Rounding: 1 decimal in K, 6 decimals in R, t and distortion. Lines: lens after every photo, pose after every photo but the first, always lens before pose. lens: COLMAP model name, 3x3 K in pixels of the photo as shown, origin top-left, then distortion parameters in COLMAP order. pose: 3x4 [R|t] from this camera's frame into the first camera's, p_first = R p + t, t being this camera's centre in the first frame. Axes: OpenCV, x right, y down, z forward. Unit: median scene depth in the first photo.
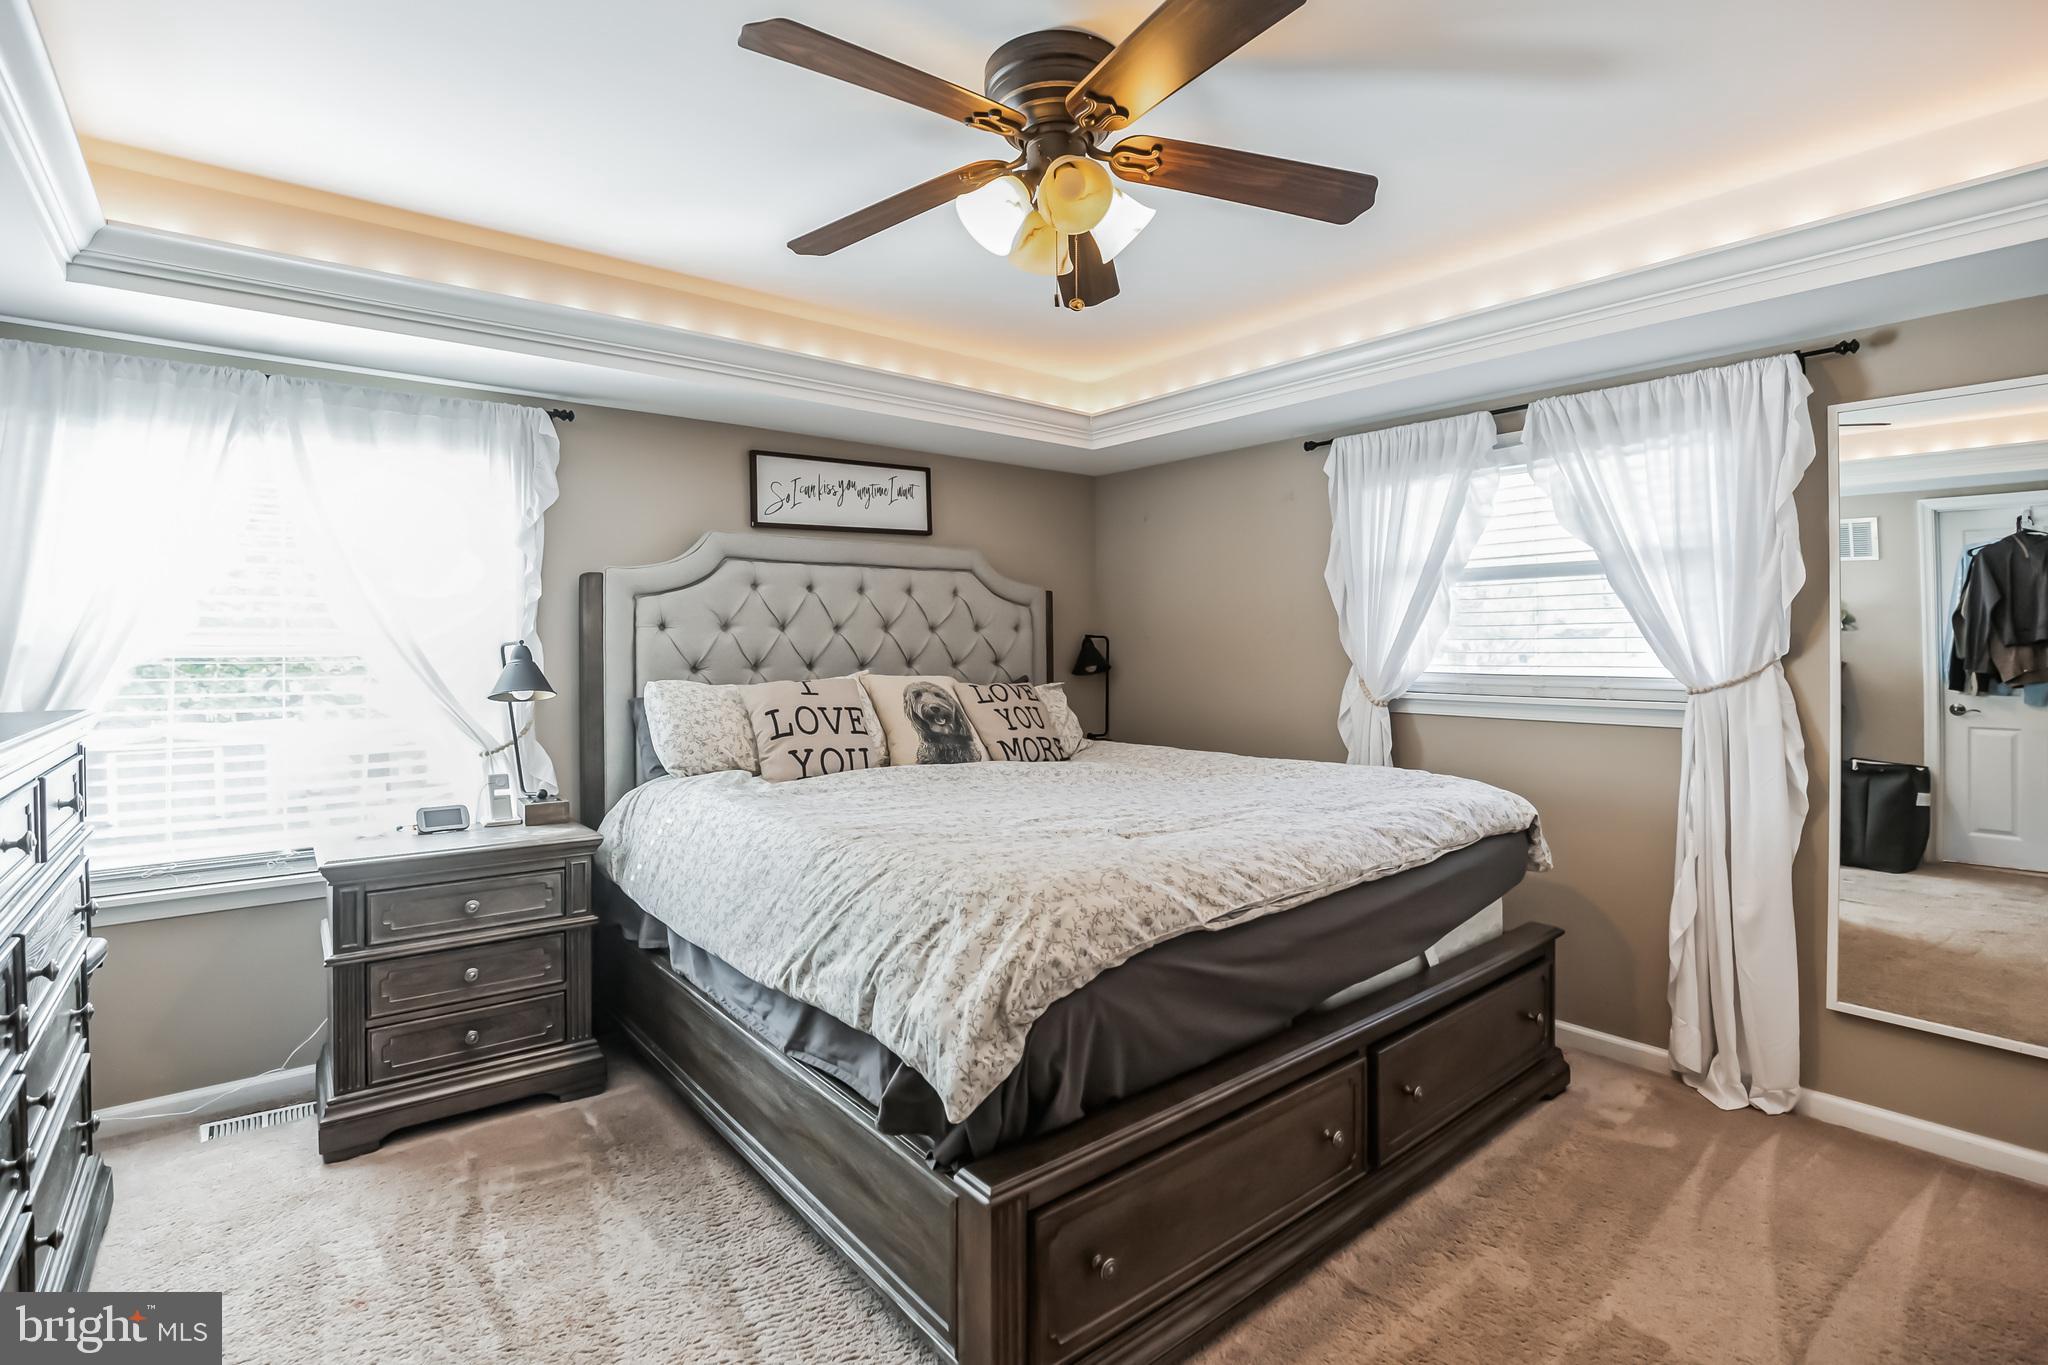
lens RADIAL K [[950.4, 0, 1026.7], [0, 950.4, 682.8], [0, 0, 1]] dist [-0.030942, 0.000855]
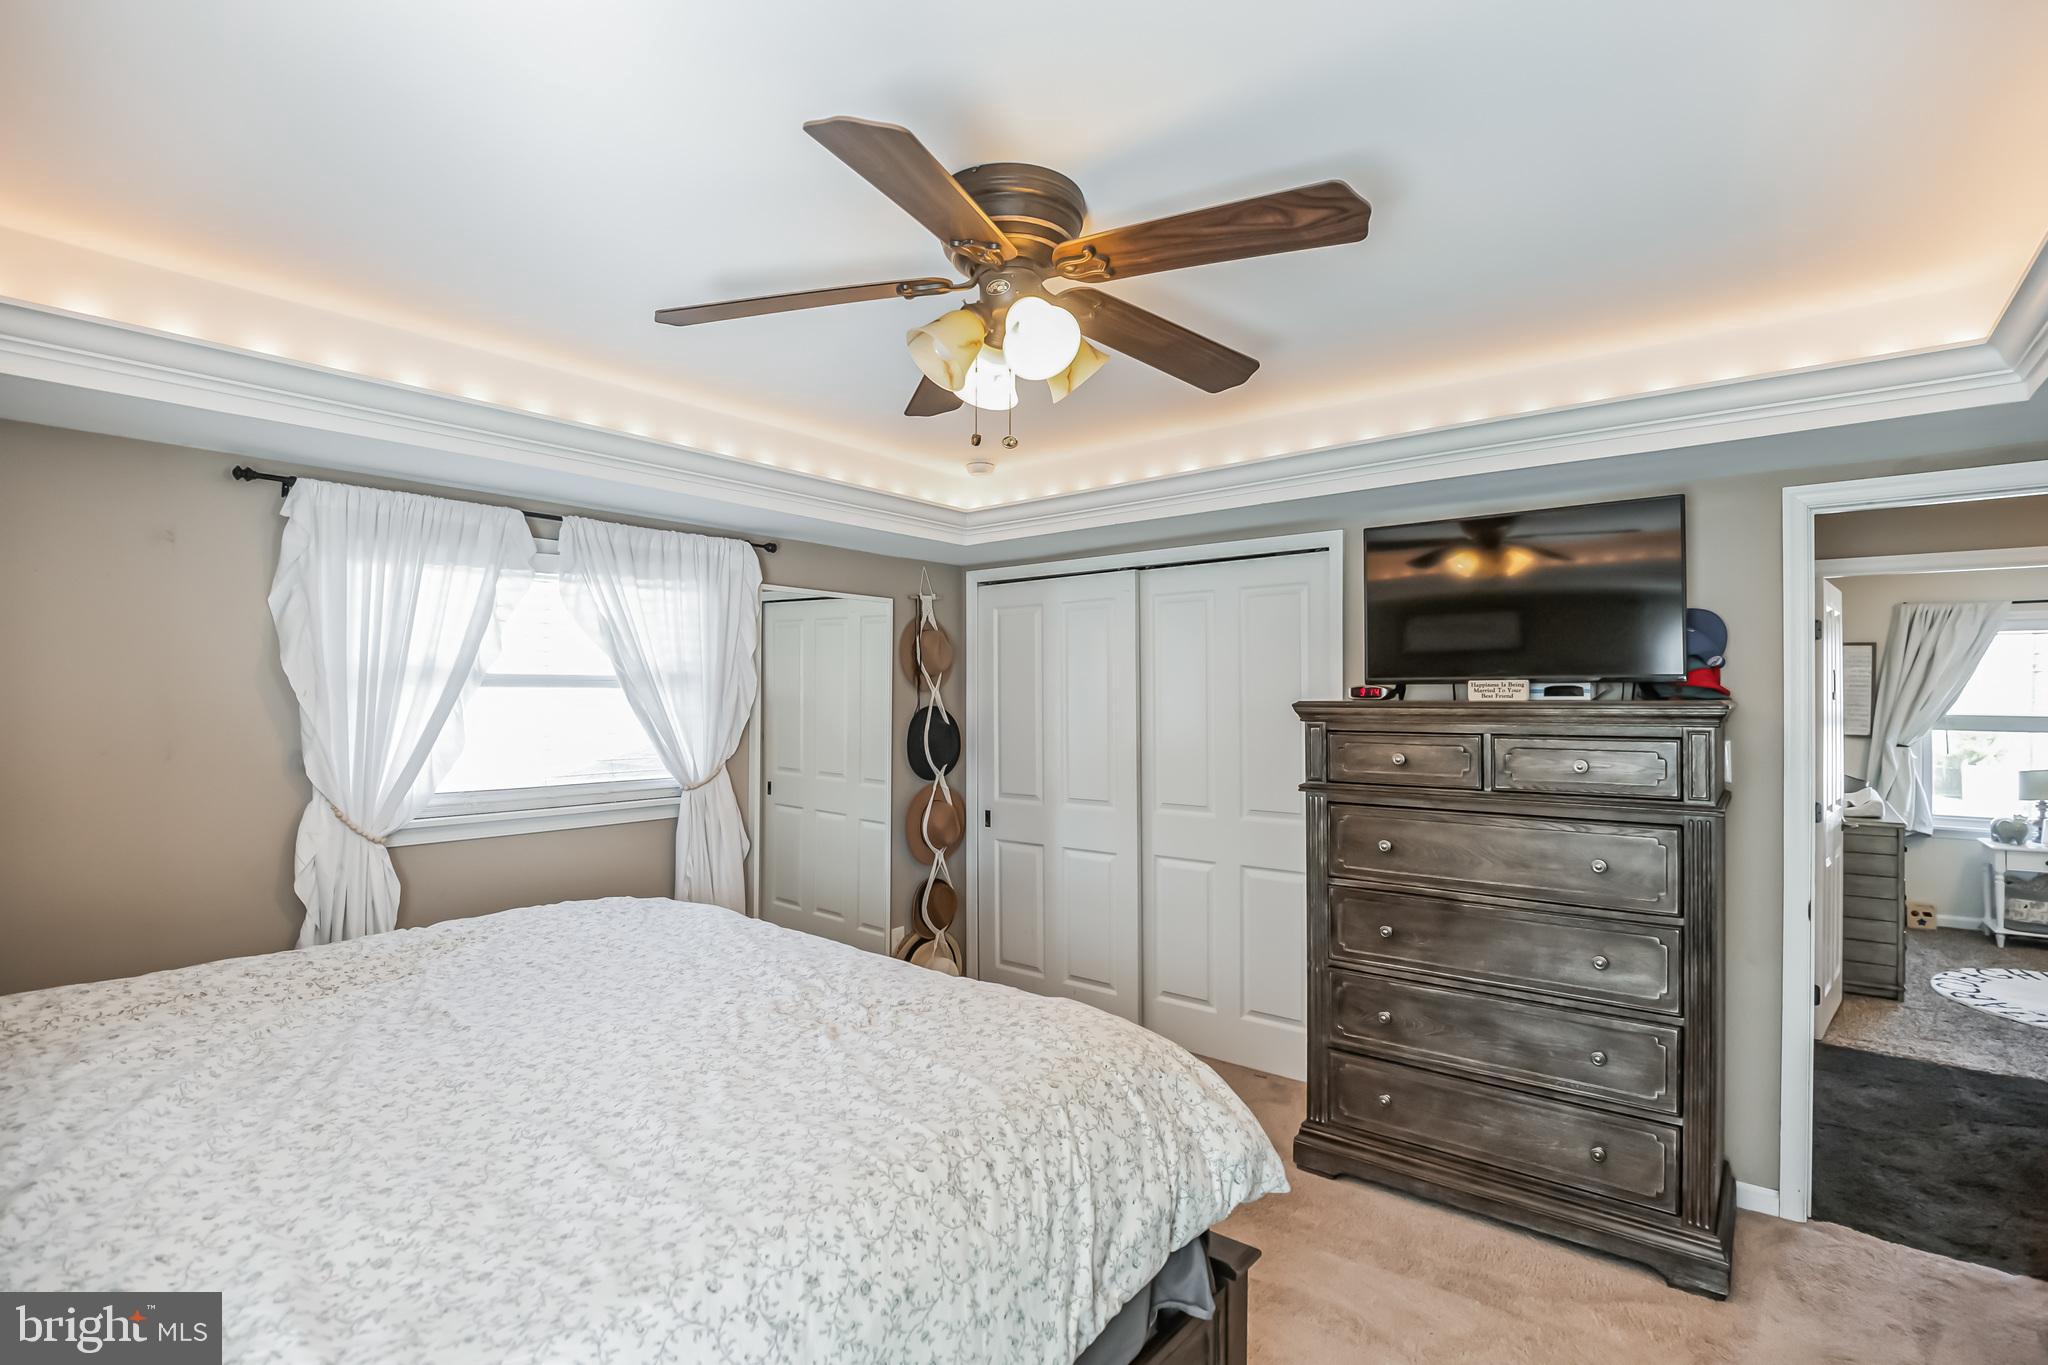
lens RADIAL K [[950.4, 0, 1026.7], [0, 950.4, 682.8], [0, 0, 1]] dist [-0.030942, 0.000855]
pose [[-0.193792, 0.023451, 0.980762, -0.542294], [0.042203, 0.998988, -0.015548, -0.081072], [-0.980134, 0.038378, -0.194586, 0.703556]]
